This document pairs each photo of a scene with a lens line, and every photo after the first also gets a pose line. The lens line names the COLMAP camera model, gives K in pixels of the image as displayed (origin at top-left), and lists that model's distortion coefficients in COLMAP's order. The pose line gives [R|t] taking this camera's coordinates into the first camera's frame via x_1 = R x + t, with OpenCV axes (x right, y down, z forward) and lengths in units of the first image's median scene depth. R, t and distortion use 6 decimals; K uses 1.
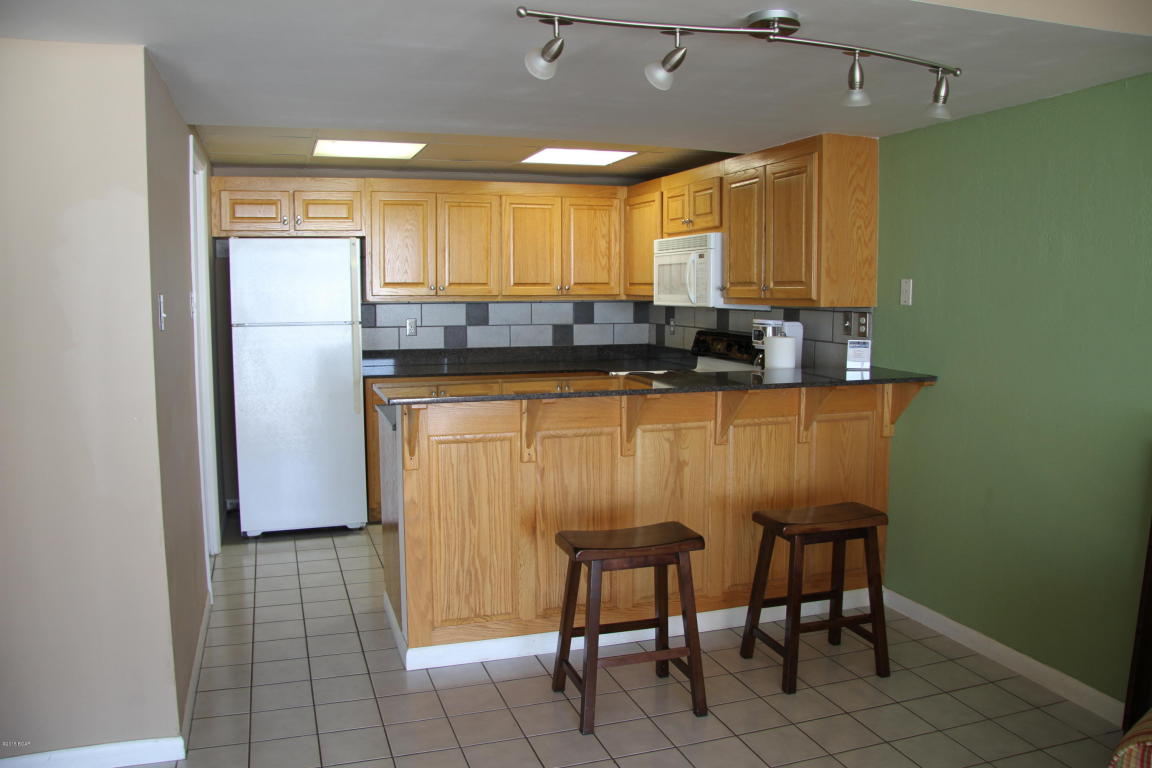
lens RADIAL K [[891.2, 0, 567.9], [0, 891.2, 391.3], [0, 0, 1]] dist [-0.181263, 0.141595]
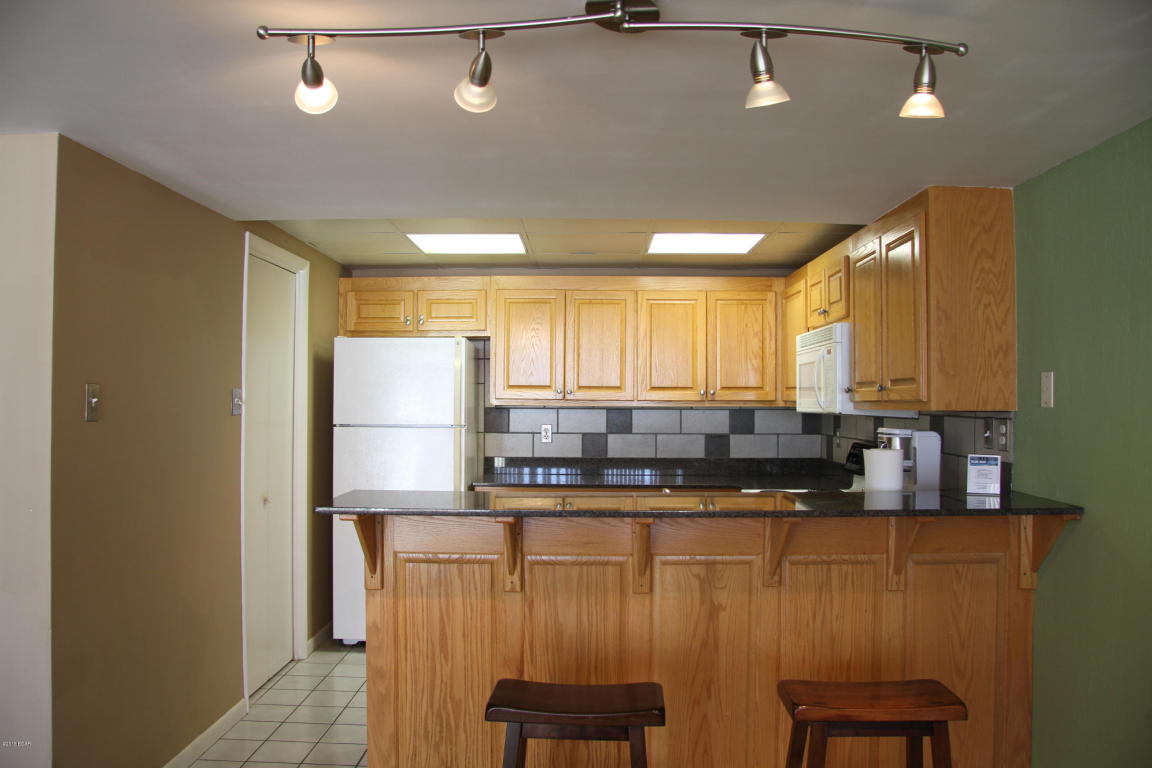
lens RADIAL K [[891.2, 0, 567.9], [0, 891.2, 391.3], [0, 0, 1]] dist [-0.181263, 0.141595]
pose [[0.941458, 0.002573, -0.337119, 0.243706], [-0.045211, 0.991902, -0.118687, -0.009328], [0.334084, 0.126980, 0.933951, 0.190143]]
